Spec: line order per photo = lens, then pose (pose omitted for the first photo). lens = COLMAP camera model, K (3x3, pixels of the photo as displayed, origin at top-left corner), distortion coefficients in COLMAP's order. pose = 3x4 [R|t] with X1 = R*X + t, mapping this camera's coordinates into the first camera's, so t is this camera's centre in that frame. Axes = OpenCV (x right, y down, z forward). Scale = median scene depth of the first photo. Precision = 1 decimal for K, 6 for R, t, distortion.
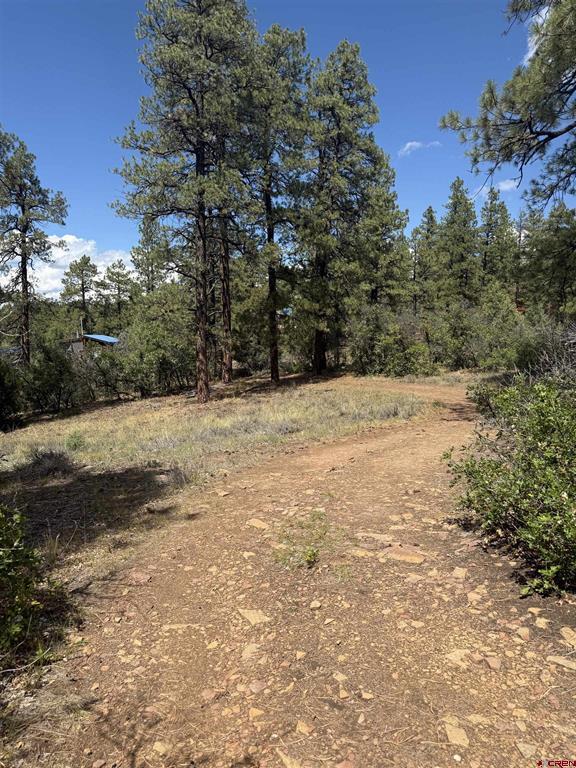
lens RADIAL K [[537.4, 0, 288.0], [0, 537.4, 384.0], [0, 0, 1]] dist [0.073083, -0.082665]
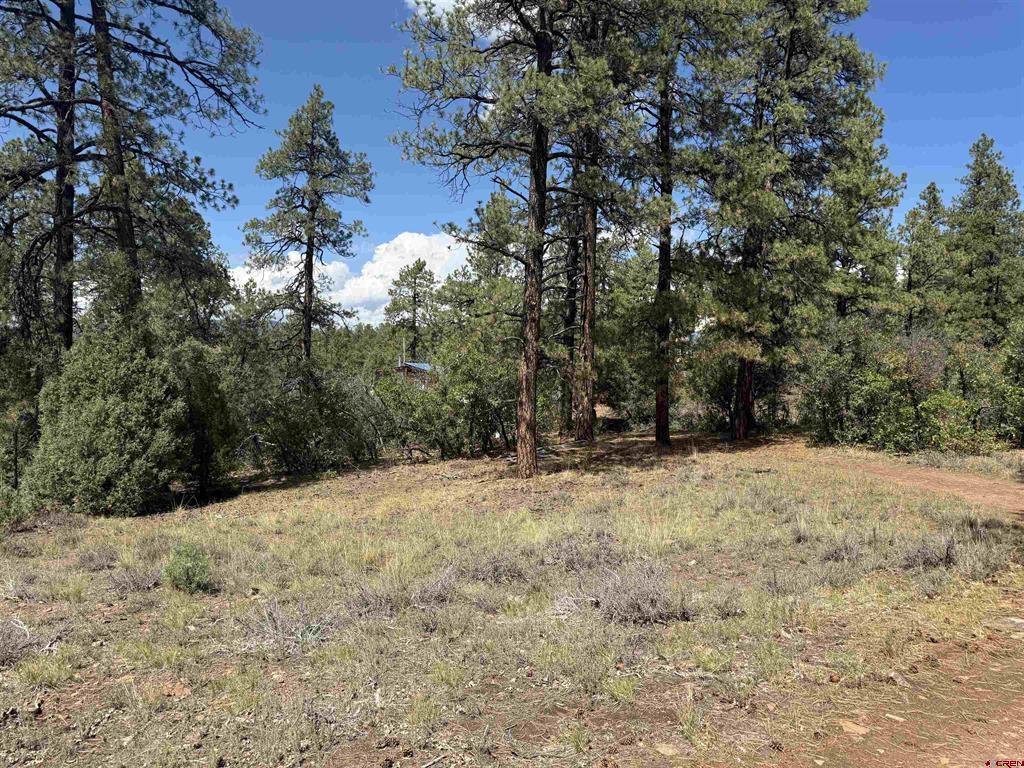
lens RADIAL K [[716.5, 0, 508.8], [0, 716.5, 392.3], [0, 0, 1]] dist [0.073083, -0.082665]
pose [[0.967726, 0.044206, -0.248097, 0.005943], [-0.059894, 0.996630, -0.056043, -0.007669], [0.244784, 0.069094, 0.967113, 0.181189]]
